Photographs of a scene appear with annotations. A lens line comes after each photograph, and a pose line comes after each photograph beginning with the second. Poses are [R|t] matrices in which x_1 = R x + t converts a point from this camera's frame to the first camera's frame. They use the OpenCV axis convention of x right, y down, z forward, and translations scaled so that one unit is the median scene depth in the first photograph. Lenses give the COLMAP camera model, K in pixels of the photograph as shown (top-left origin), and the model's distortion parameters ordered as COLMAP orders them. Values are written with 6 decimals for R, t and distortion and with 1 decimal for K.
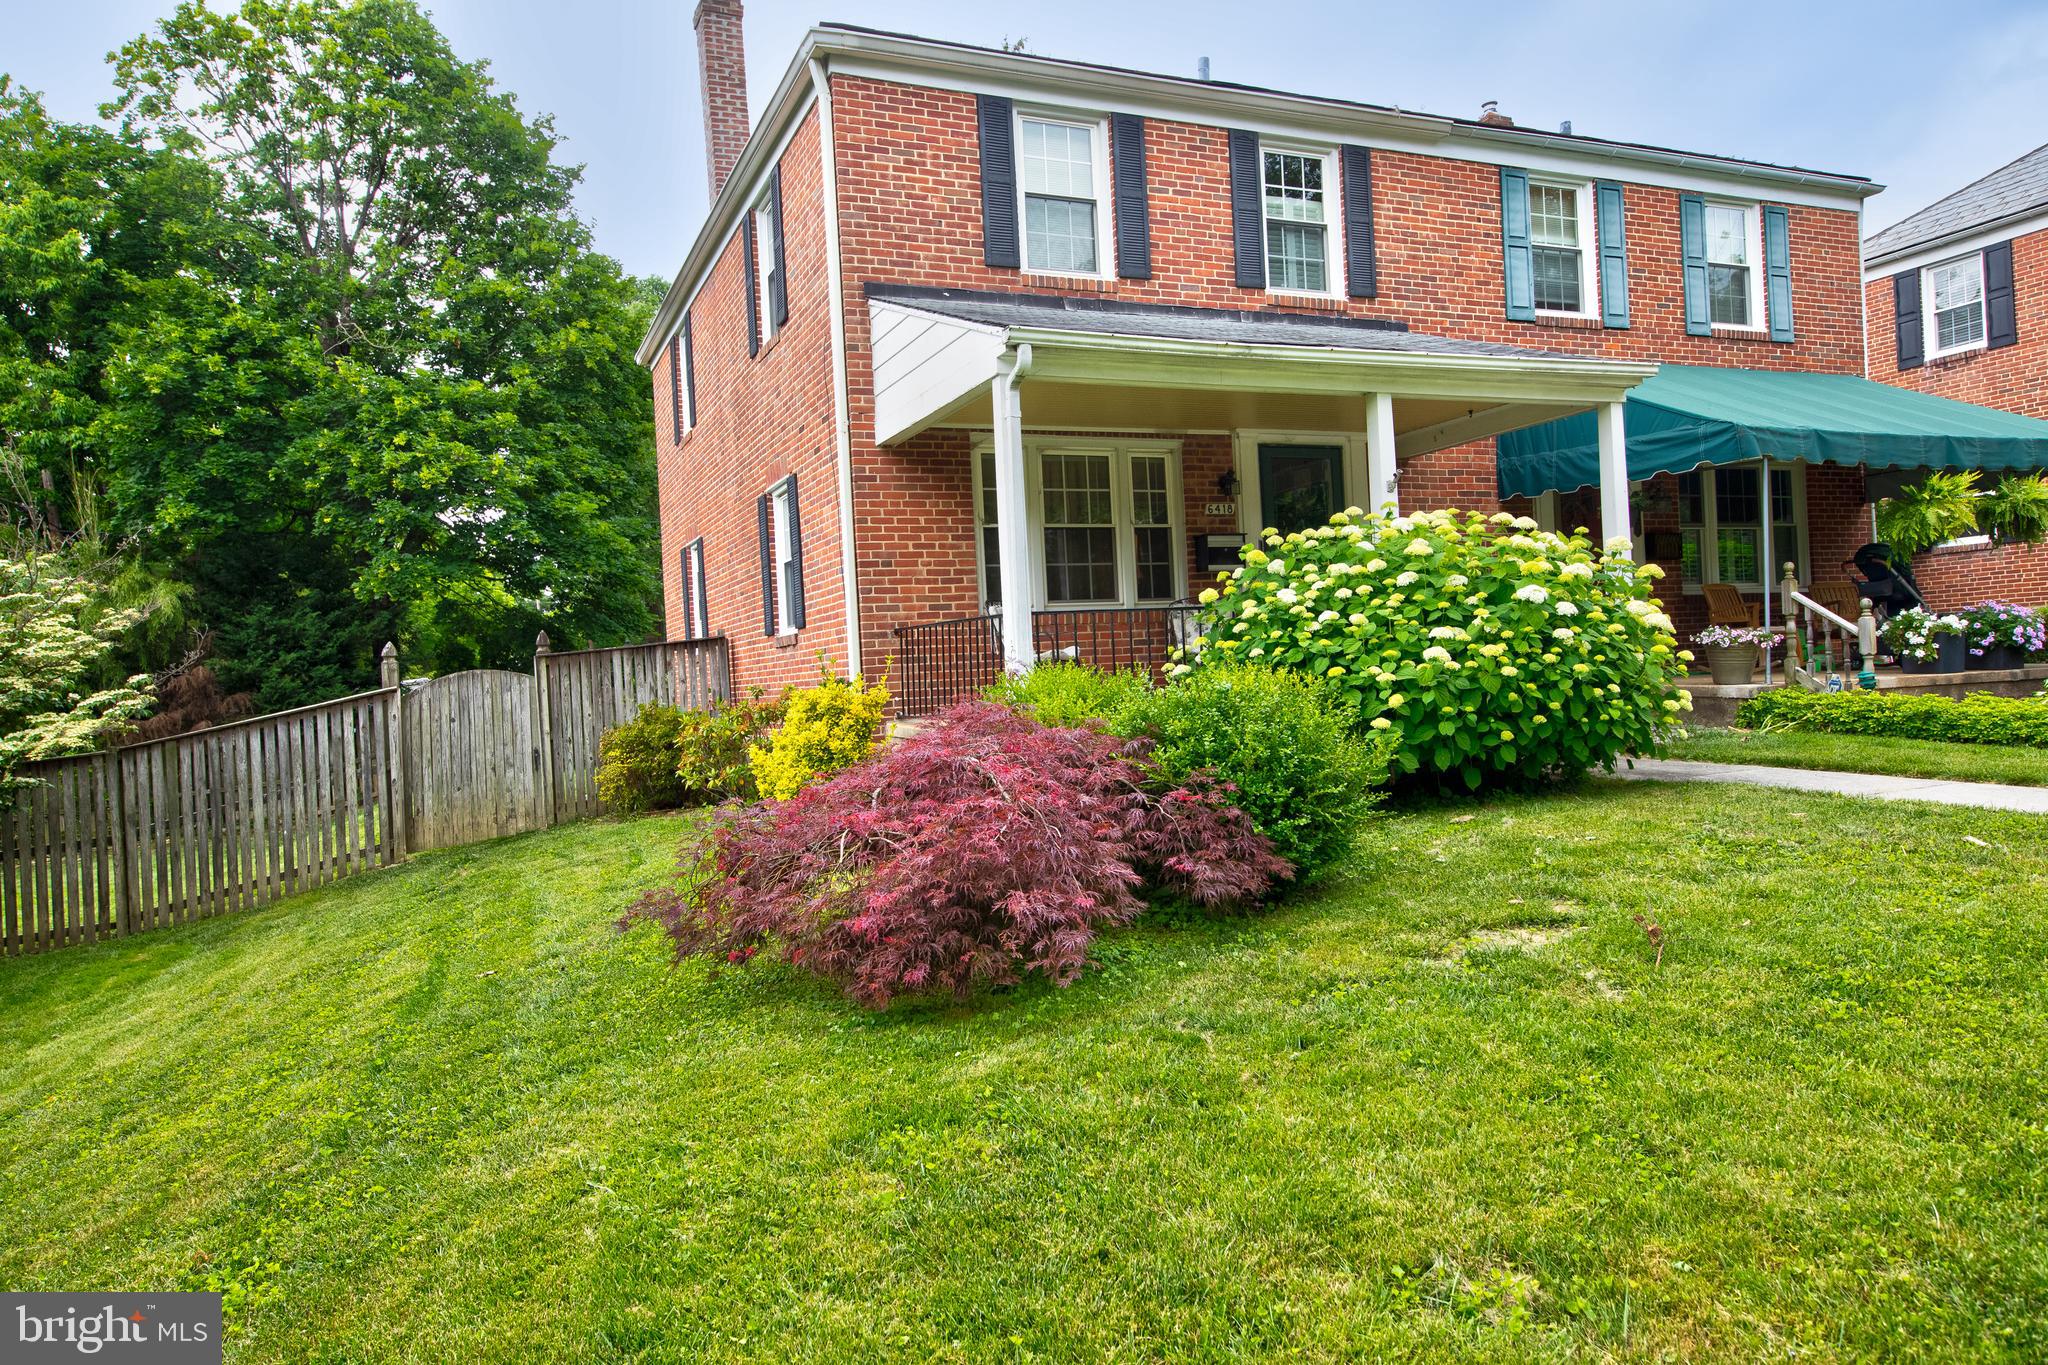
lens RADIAL K [[1317.6, 0, 1024.0], [0, 1317.6, 682.5], [0, 0, 1]] dist [0.006331, 0.000831]
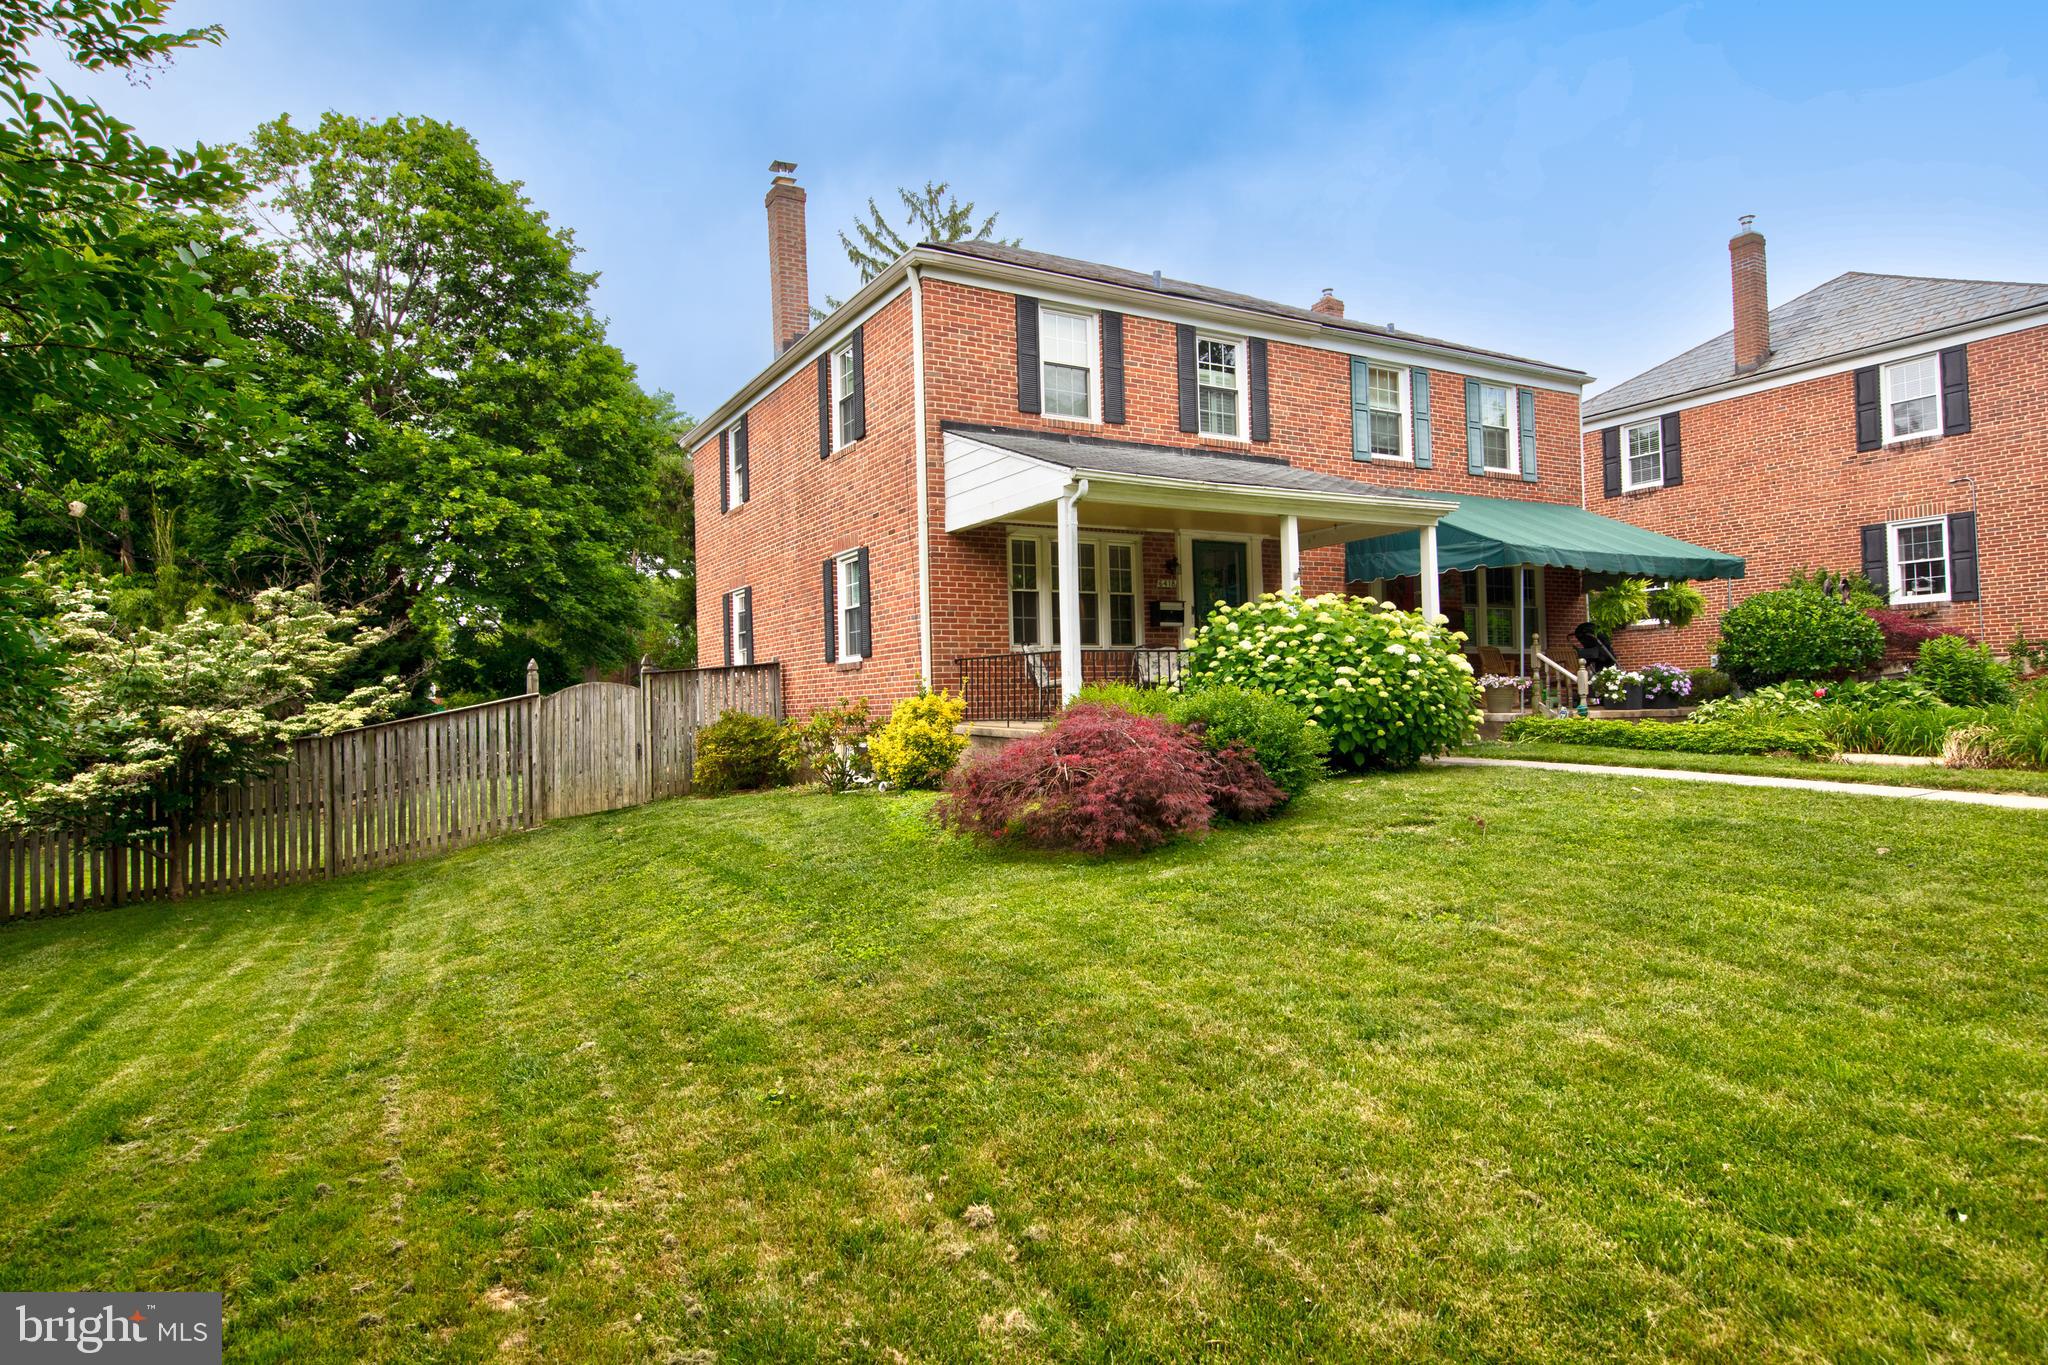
lens RADIAL K [[1172.1, 0, 1024.0], [0, 1172.1, 682.5], [0, 0, 1]] dist [0.001885, 0.000252]
pose [[0.991988, 0.027761, 0.123245, -0.159410], [-0.024053, 0.999215, -0.031474, 0.020496], [-0.124022, 0.028257, 0.991877, -0.248496]]
